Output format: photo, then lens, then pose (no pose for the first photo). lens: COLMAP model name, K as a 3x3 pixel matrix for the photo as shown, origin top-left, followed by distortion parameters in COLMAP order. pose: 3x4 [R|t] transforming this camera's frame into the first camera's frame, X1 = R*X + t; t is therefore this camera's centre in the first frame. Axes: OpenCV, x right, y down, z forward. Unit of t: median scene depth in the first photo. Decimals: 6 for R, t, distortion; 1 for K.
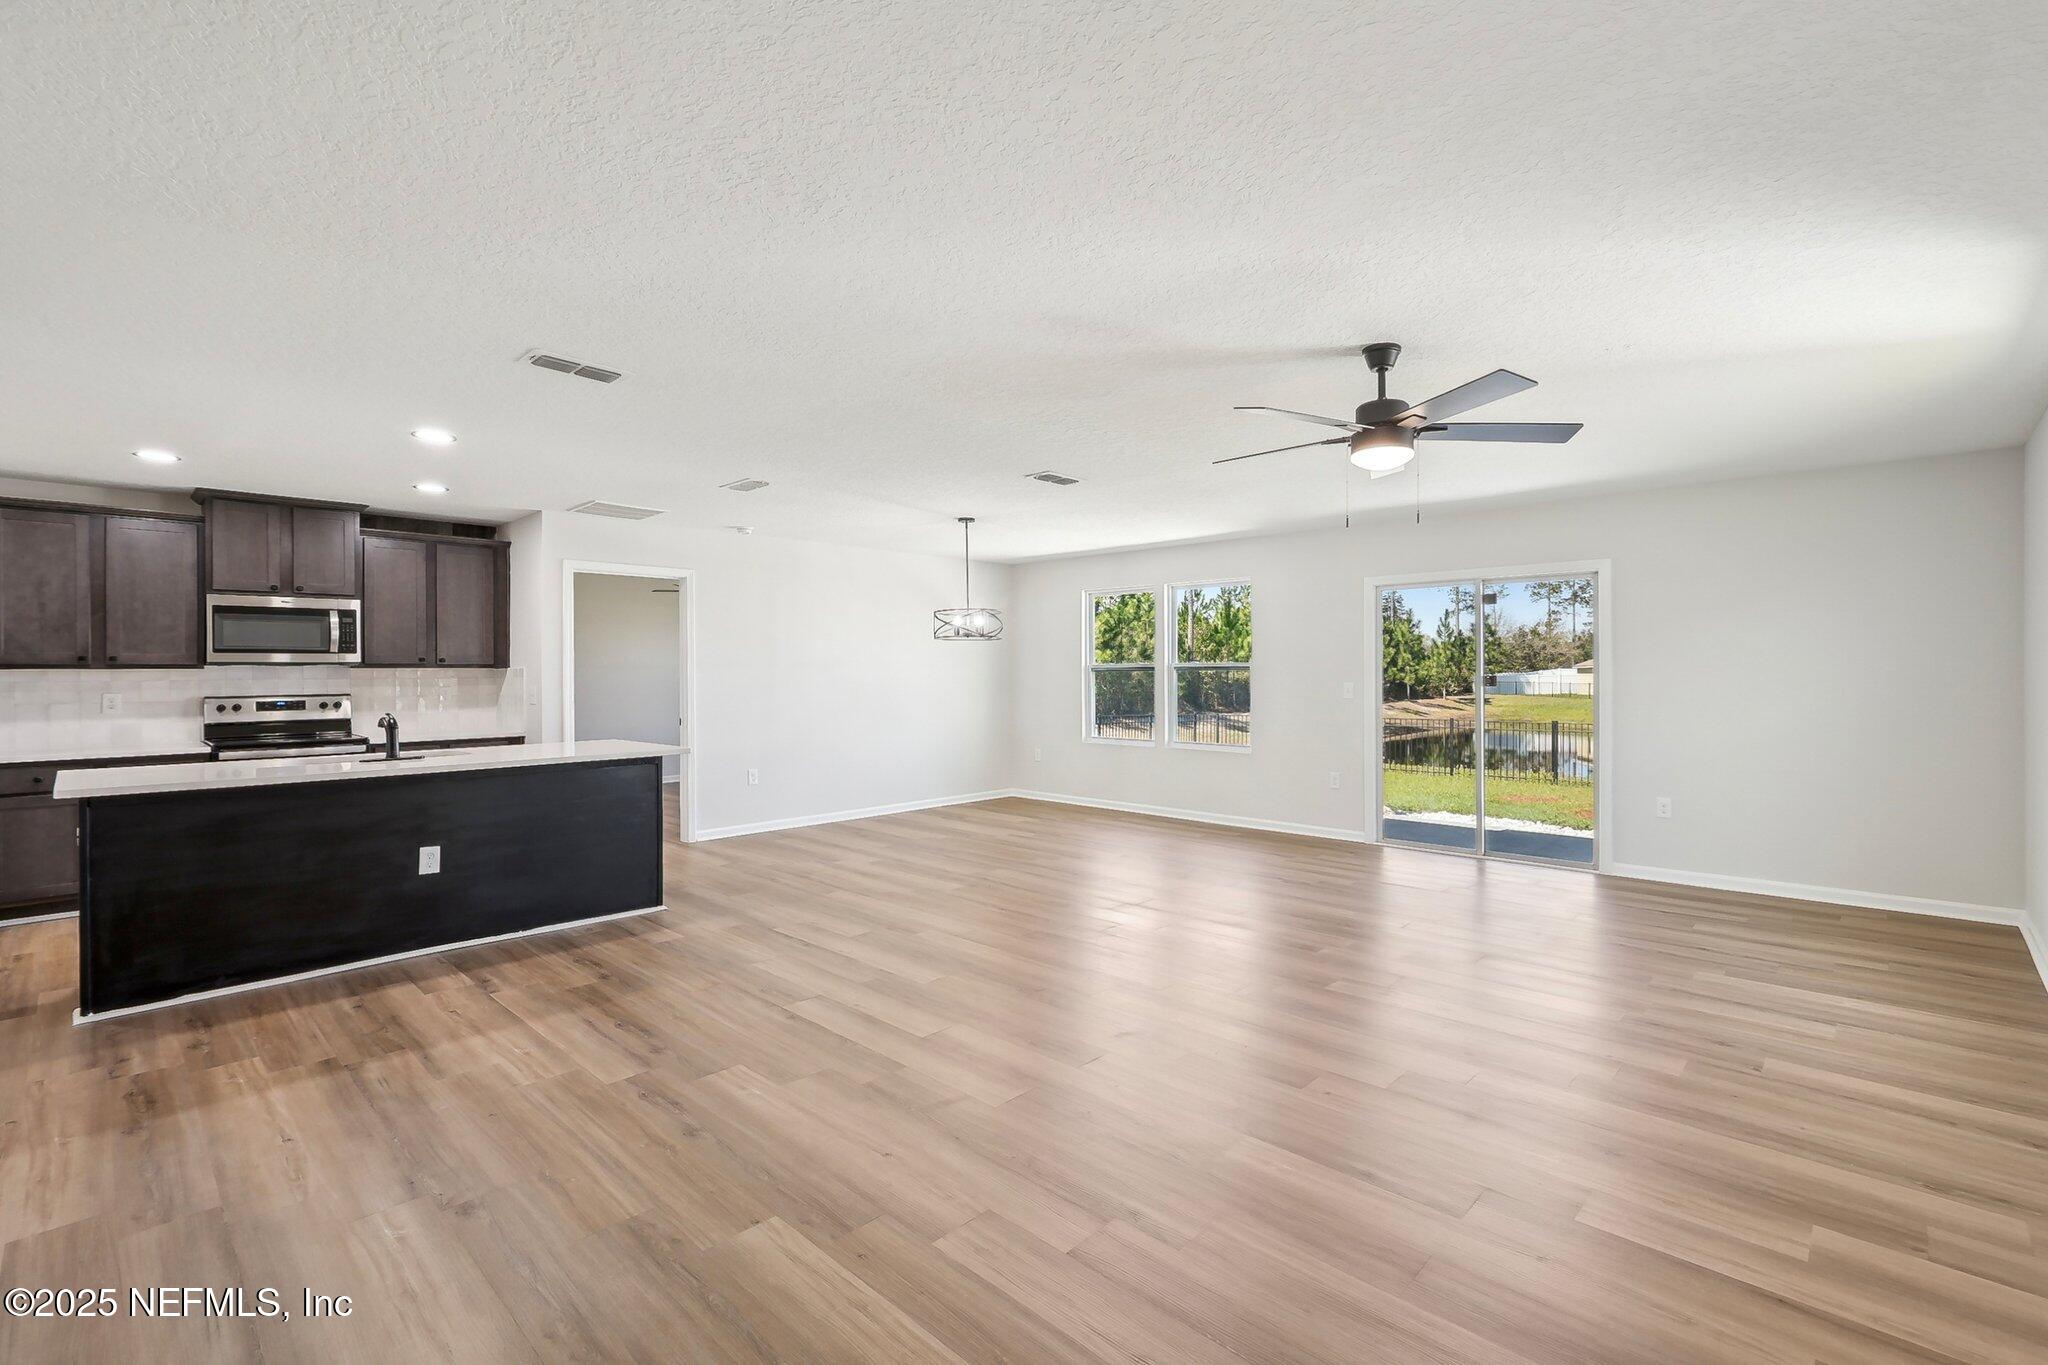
lens RADIAL K [[902.7, 0, 1027.1], [0, 902.7, 678.1], [0, 0, 1]] dist [0.001164, 0.000752]
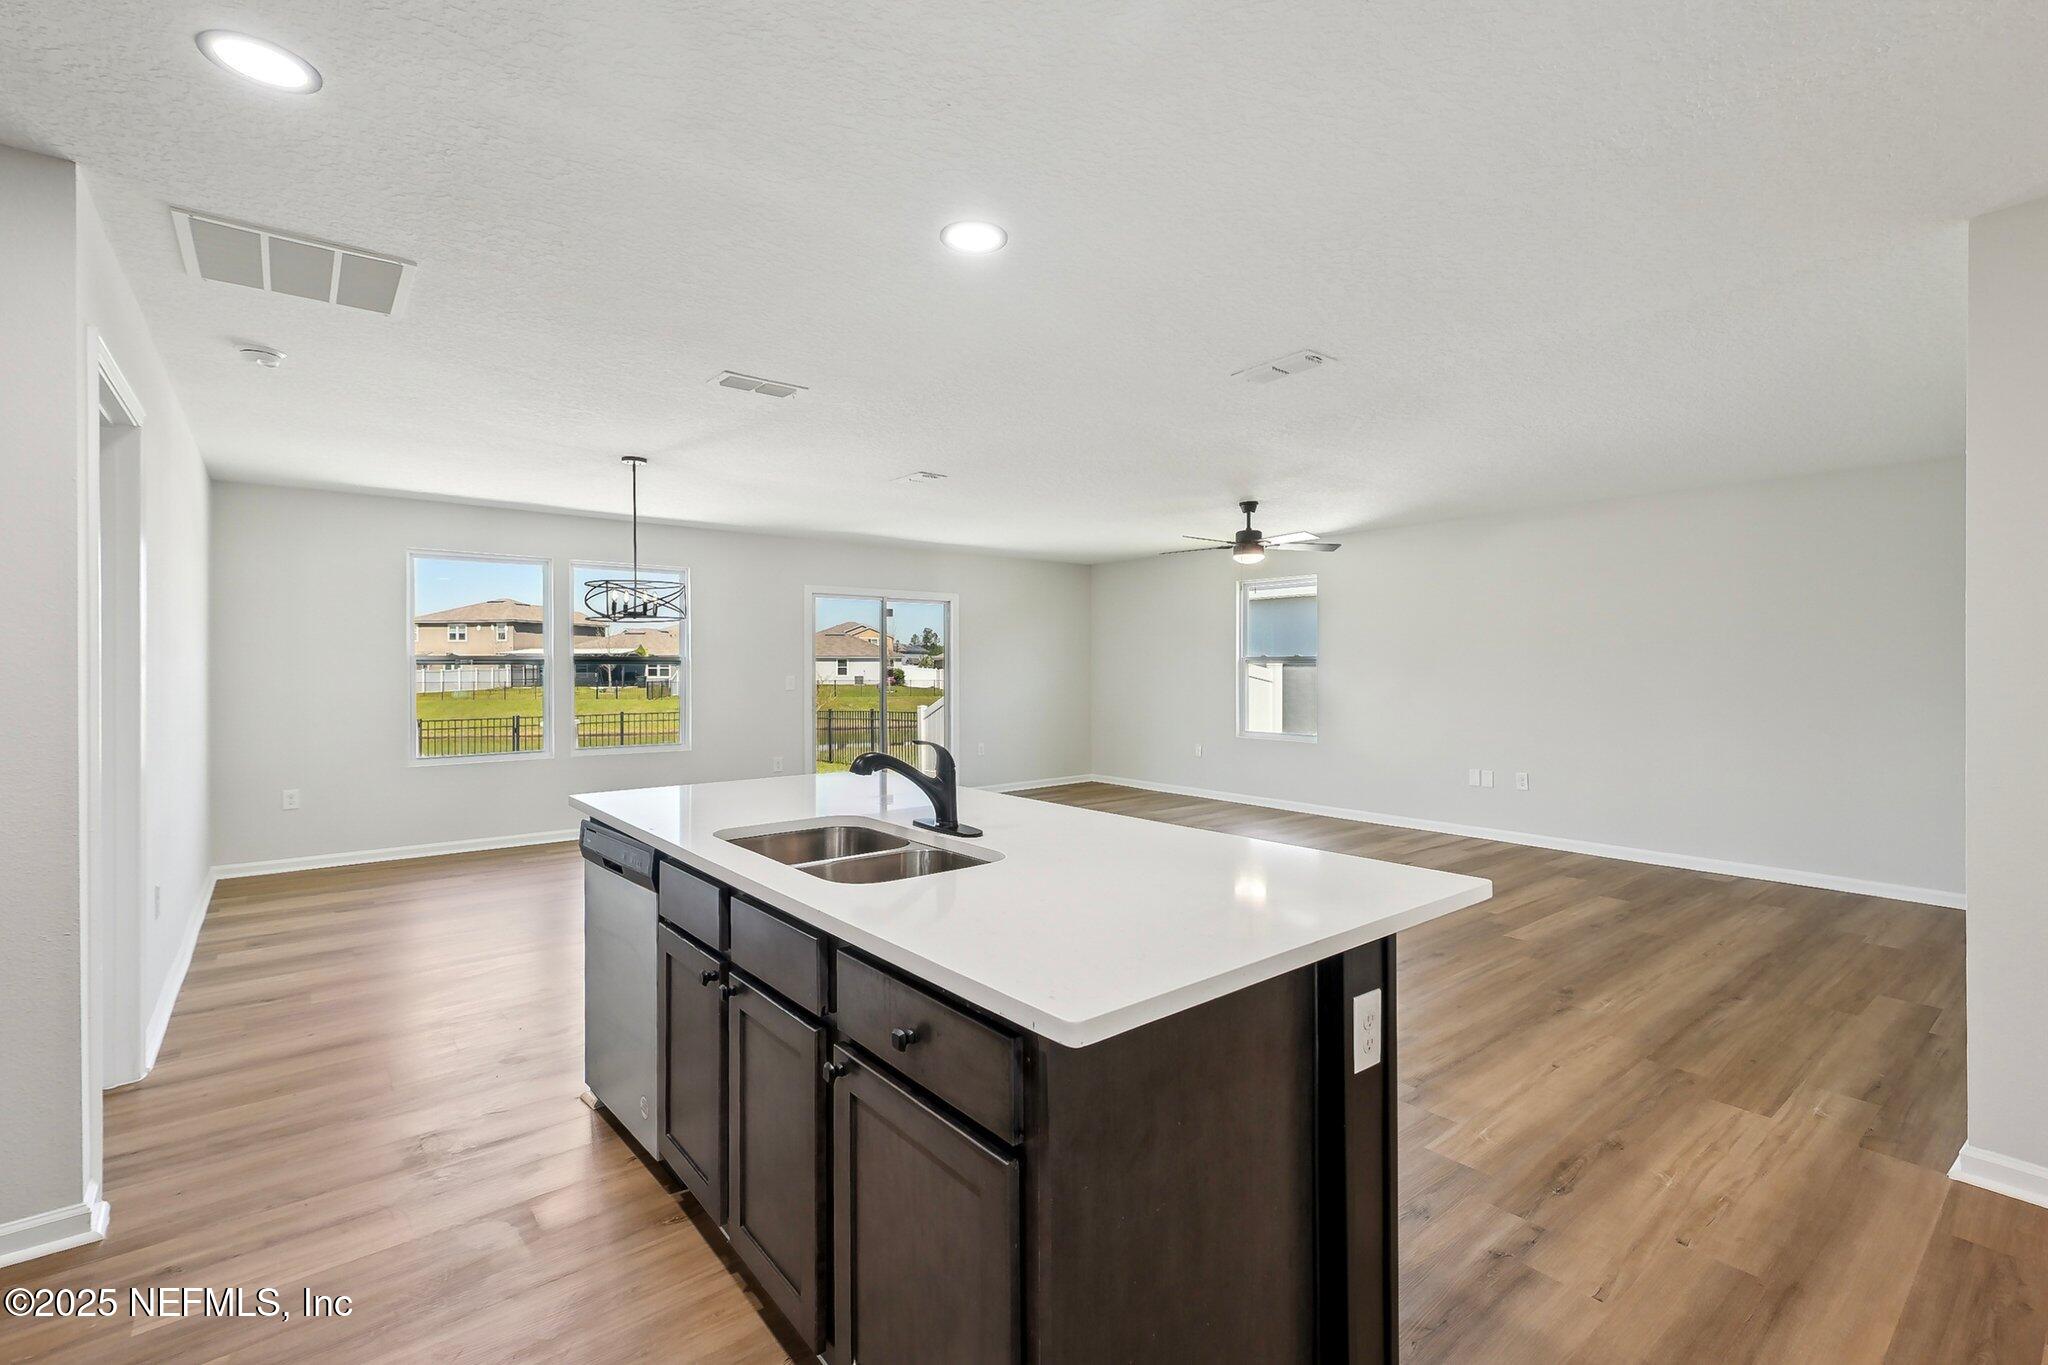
lens RADIAL K [[902.7, 0, 1007.0], [0, 902.7, 683.7], [0, 0, 1]] dist [0.001164, 0.000752]
pose [[0.139616, -0.011151, 0.990143, -0.120634], [0.000965, 0.999938, 0.011125, 0.000479], [-0.990205, -0.000598, 0.139618, 0.090052]]
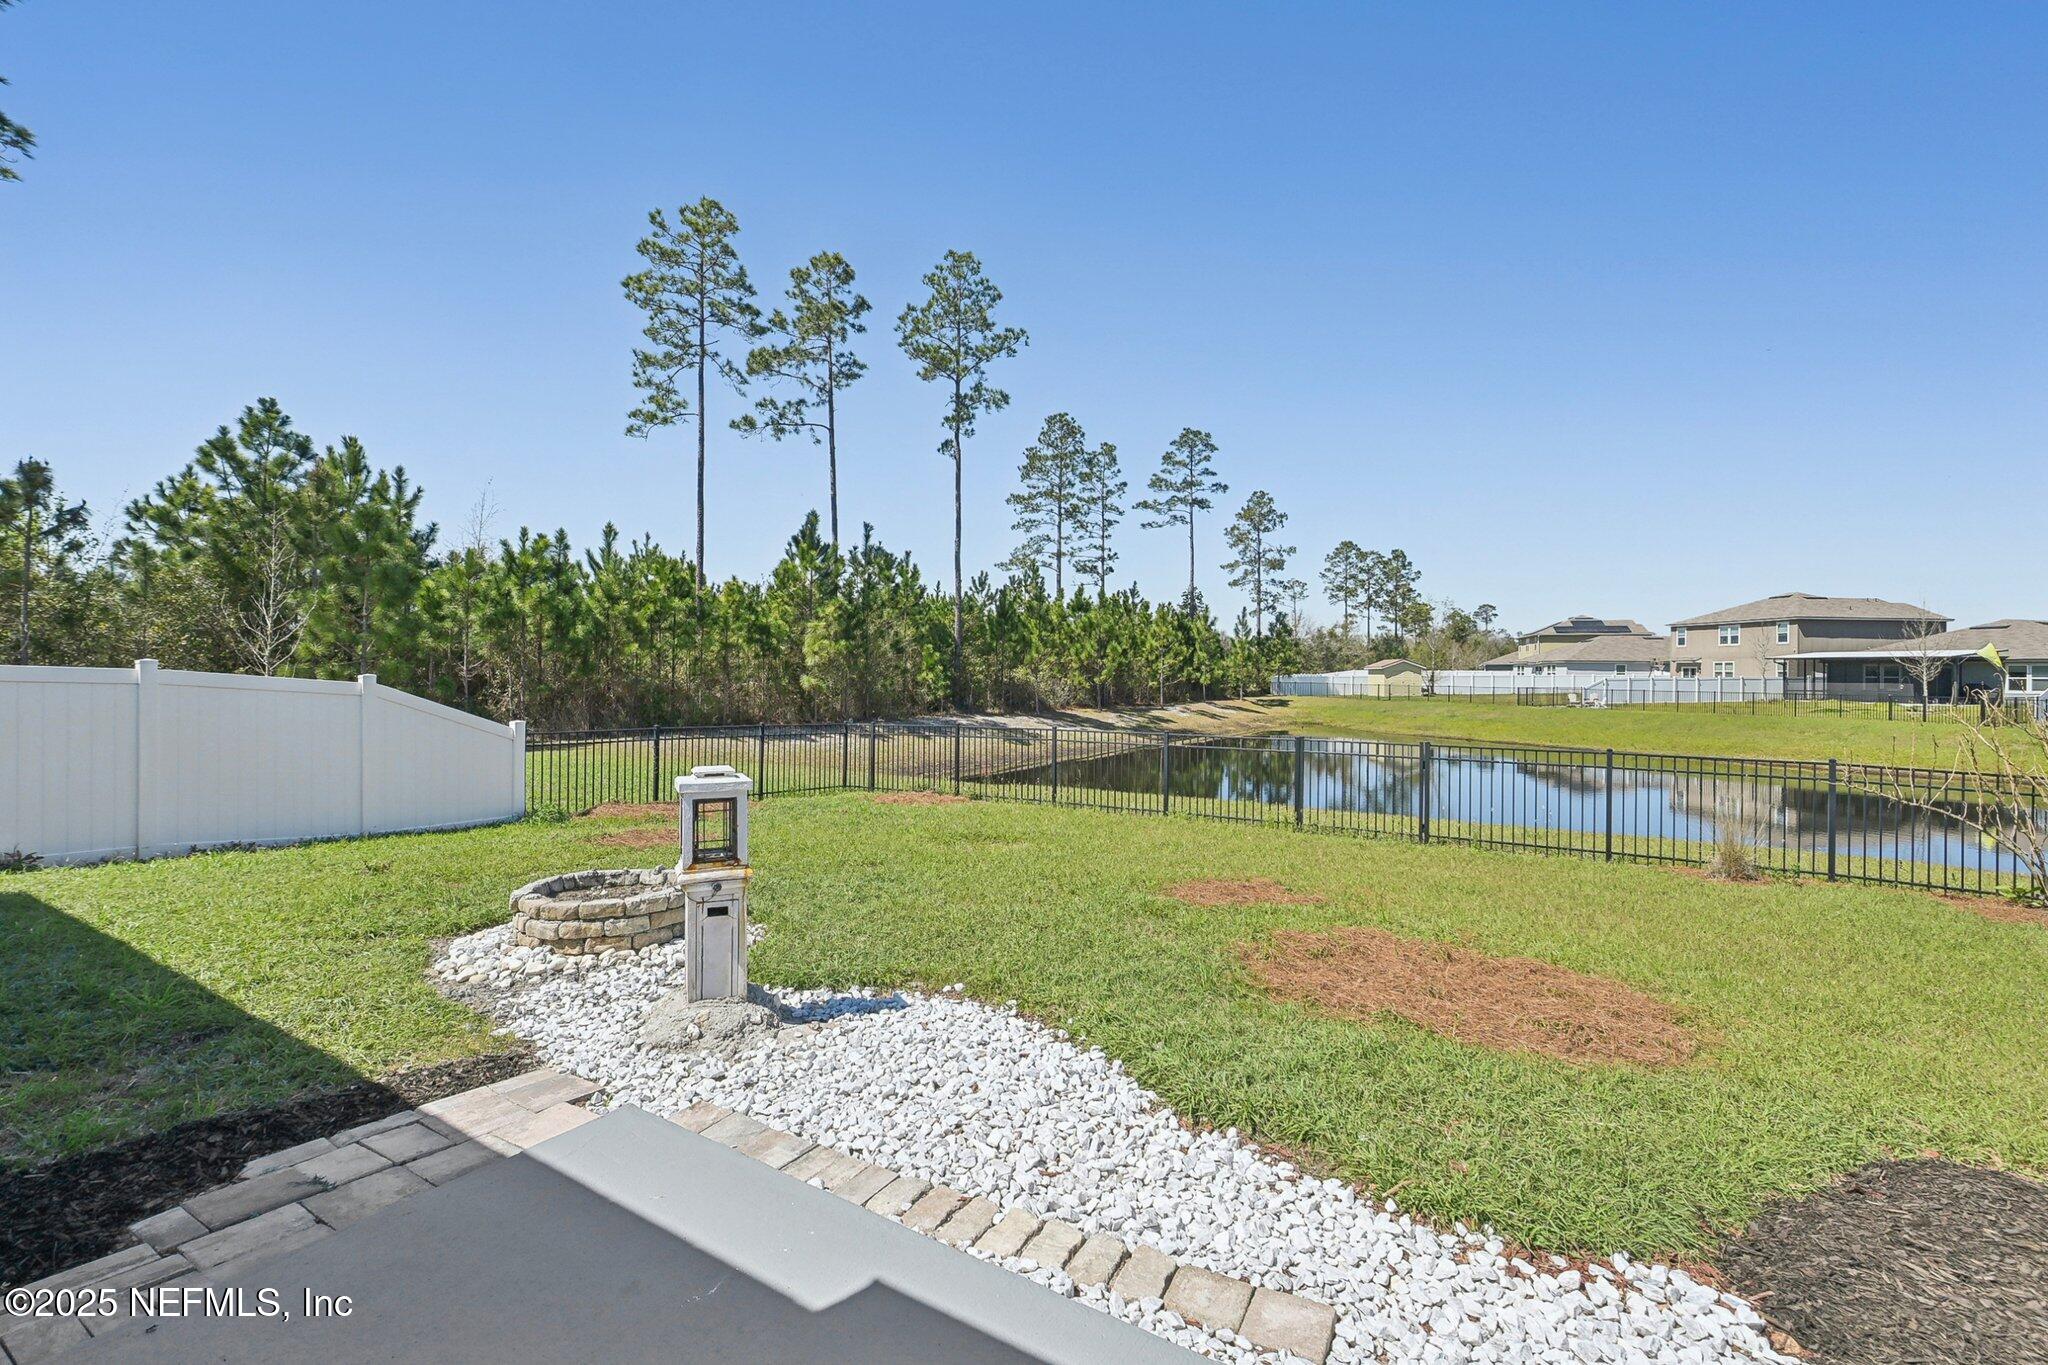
lens RADIAL K [[902.7, 0, 1041.3], [0, 902.7, 666.7], [0, 0, 1]] dist [0.001164, 0.000752]
pose [[0.981816, 0.012278, 0.189436, 0.104272], [-0.010473, 0.999890, -0.010524, -0.000410], [-0.189545, 0.008349, 0.981837, 0.141927]]
